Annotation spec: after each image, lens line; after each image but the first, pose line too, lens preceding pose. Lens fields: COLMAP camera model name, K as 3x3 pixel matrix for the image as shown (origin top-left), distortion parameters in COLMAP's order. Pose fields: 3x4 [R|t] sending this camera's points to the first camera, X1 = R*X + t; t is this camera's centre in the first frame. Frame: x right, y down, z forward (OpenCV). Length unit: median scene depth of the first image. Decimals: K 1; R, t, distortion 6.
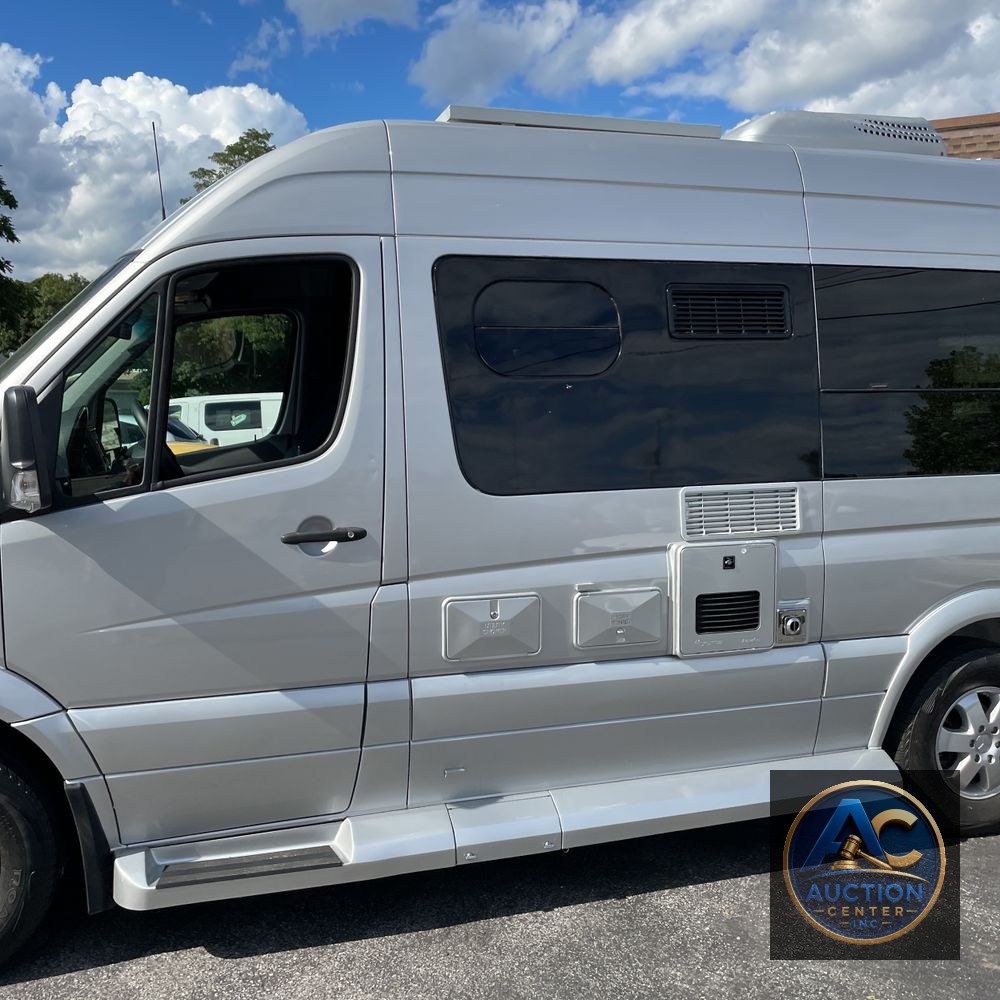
lens RADIAL K [[1035.0, 0, 474.3], [0, 1035.0, 484.6], [0, 0, 1]] dist [0.051991, -0.048660]
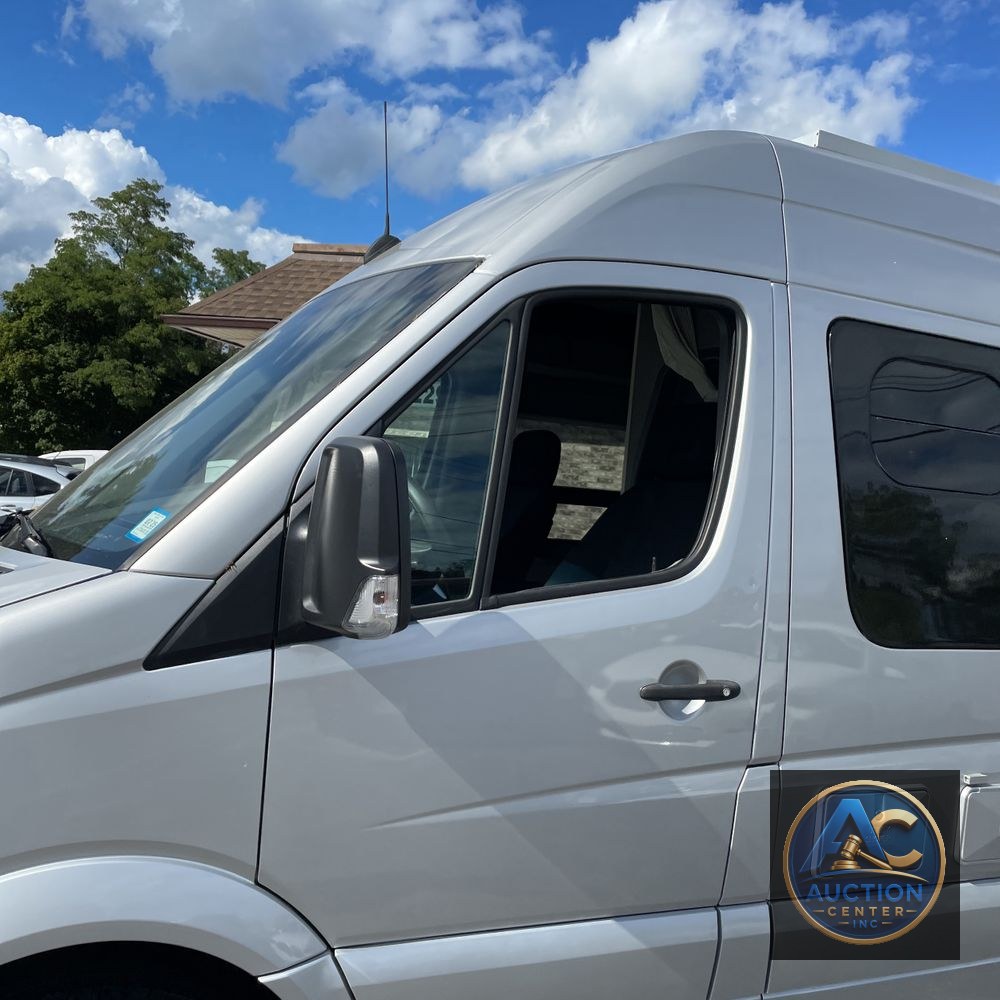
lens RADIAL K [[1035.2, 0, 479.5], [0, 1035.2, 492.1], [0, 0, 1]] dist [0.070768, -0.020374]
pose [[0.984644, 0.096501, 0.145478, -0.363983], [-0.085260, 0.993009, -0.081635, -0.012699], [-0.152339, 0.067978, 0.985988, 0.294994]]
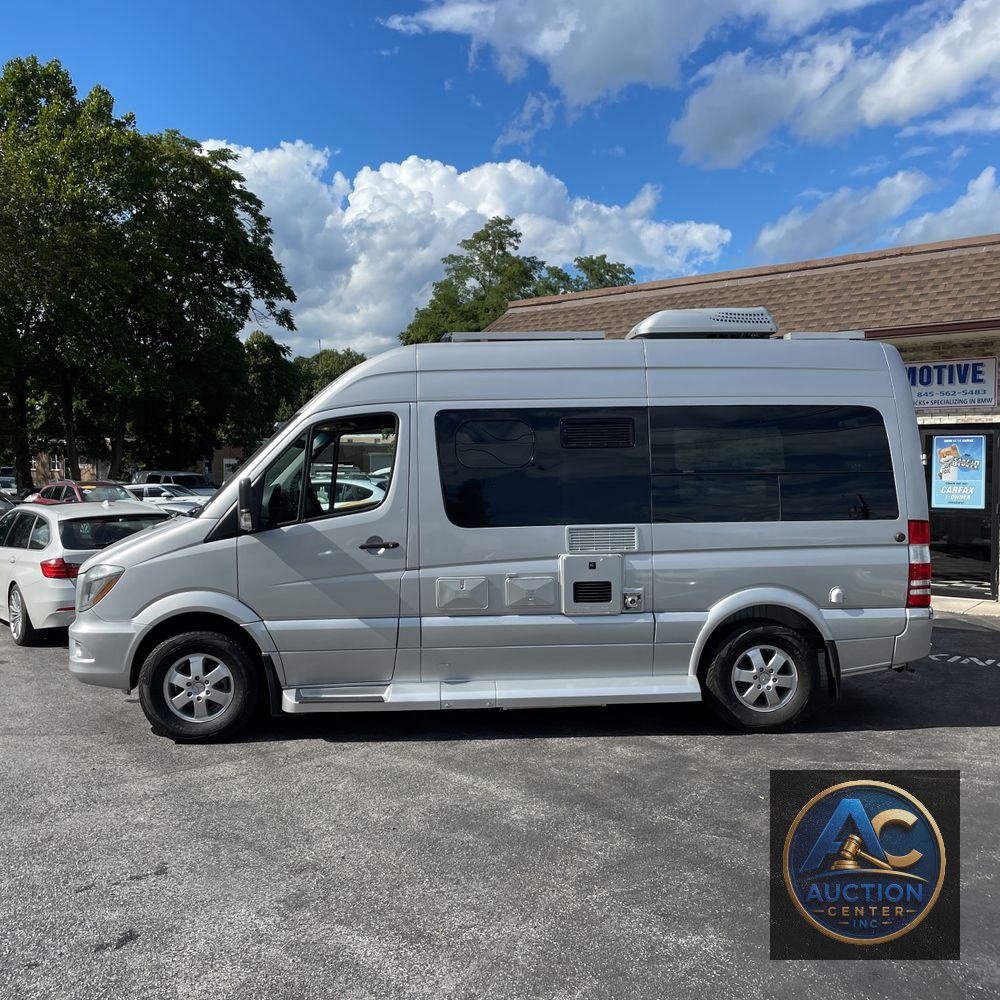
lens RADIAL K [[1035.2, 0, 479.5], [0, 1035.2, 492.1], [0, 0, 1]] dist [0.070768, -0.020374]
pose [[0.970560, 0.003428, -0.240833, 0.513953], [-0.014953, 0.998828, -0.046043, 0.031550], [0.240393, 0.048288, 0.969474, -0.917121]]
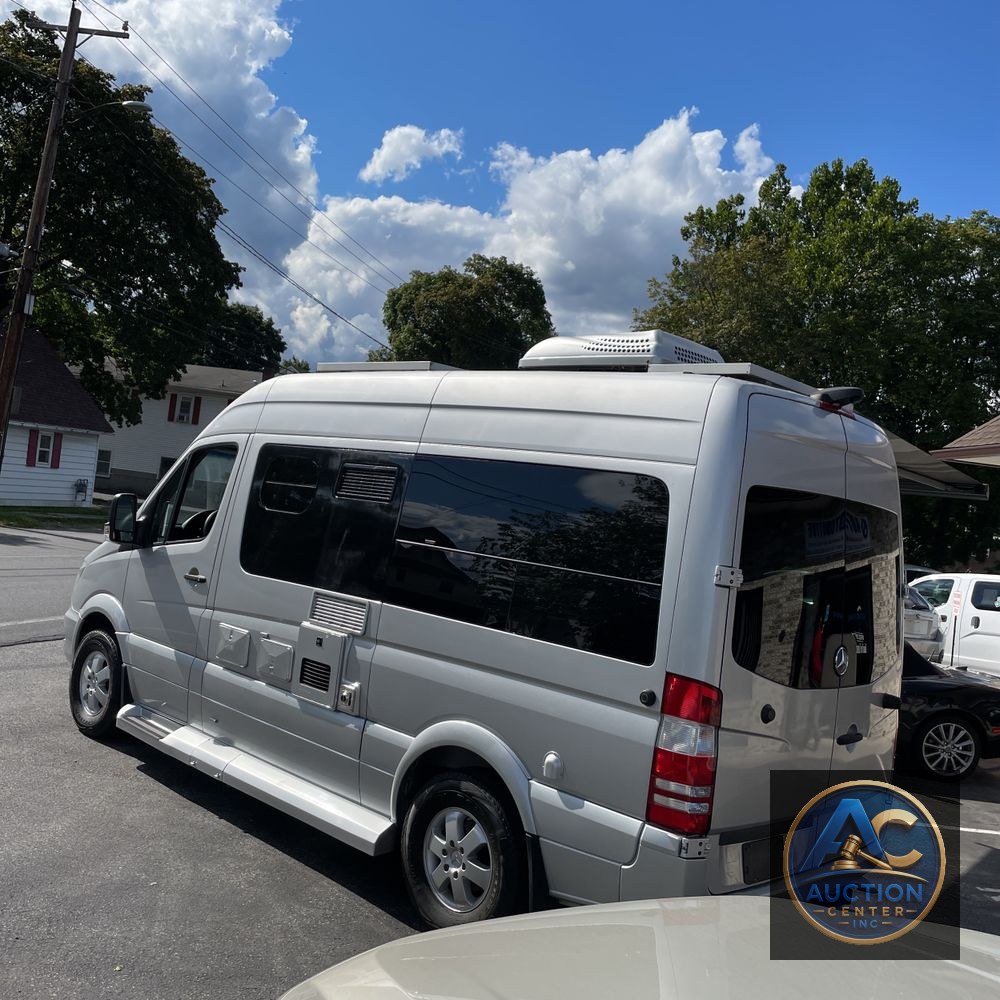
lens RADIAL K [[1018.7, 0, 500.1], [0, 1018.7, 469.4], [0, 0, 1]] dist [0.036906, 0.001268]
pose [[0.473412, 0.034705, -0.880157, 1.736804], [-0.189373, 0.979868, -0.063222, -0.133533], [0.860243, 0.196608, 0.470454, 0.480542]]
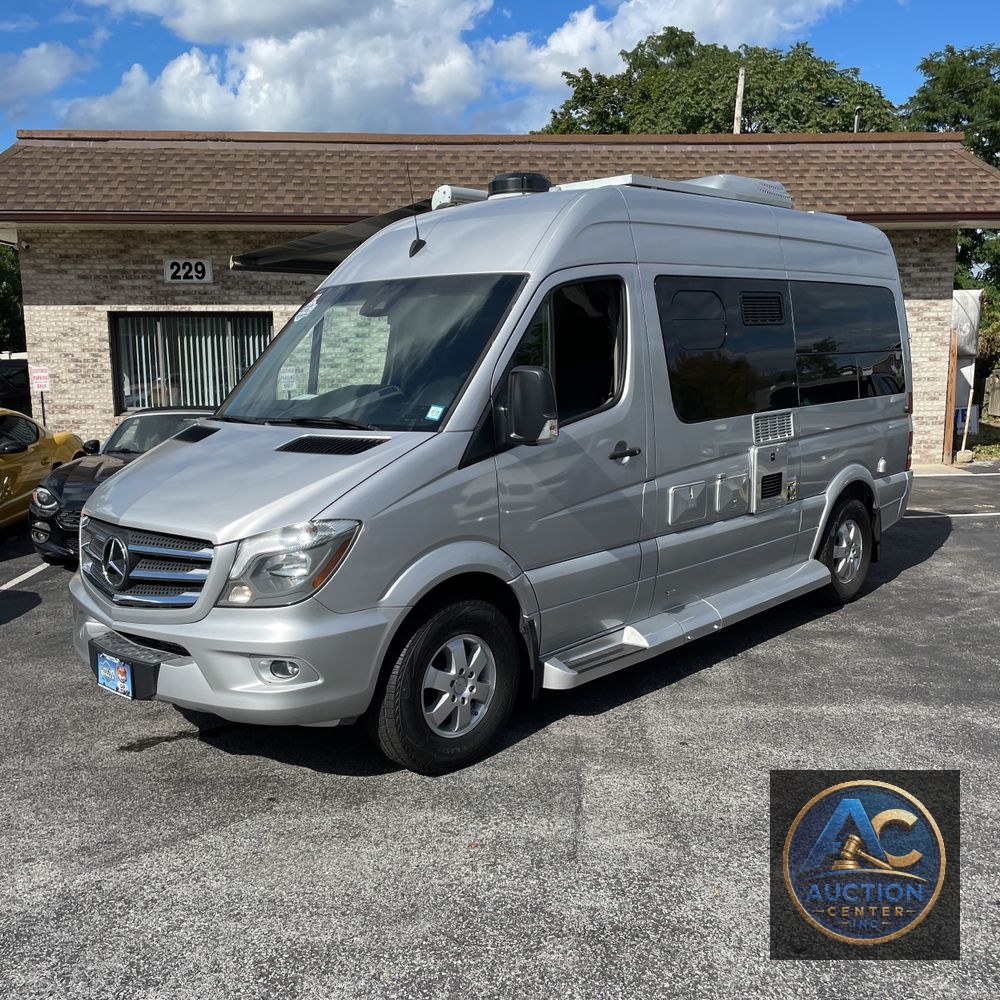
lens RADIAL K [[1018.0, 0, 500.0], [0, 1018.0, 500.0], [0, 0, 1]] dist [0.089205, -0.132267]
pose [[0.871739, -0.083168, 0.482860, -0.994275], [0.048593, 0.995305, 0.083704, -0.018833], [-0.487554, -0.049504, 0.871688, -0.271234]]
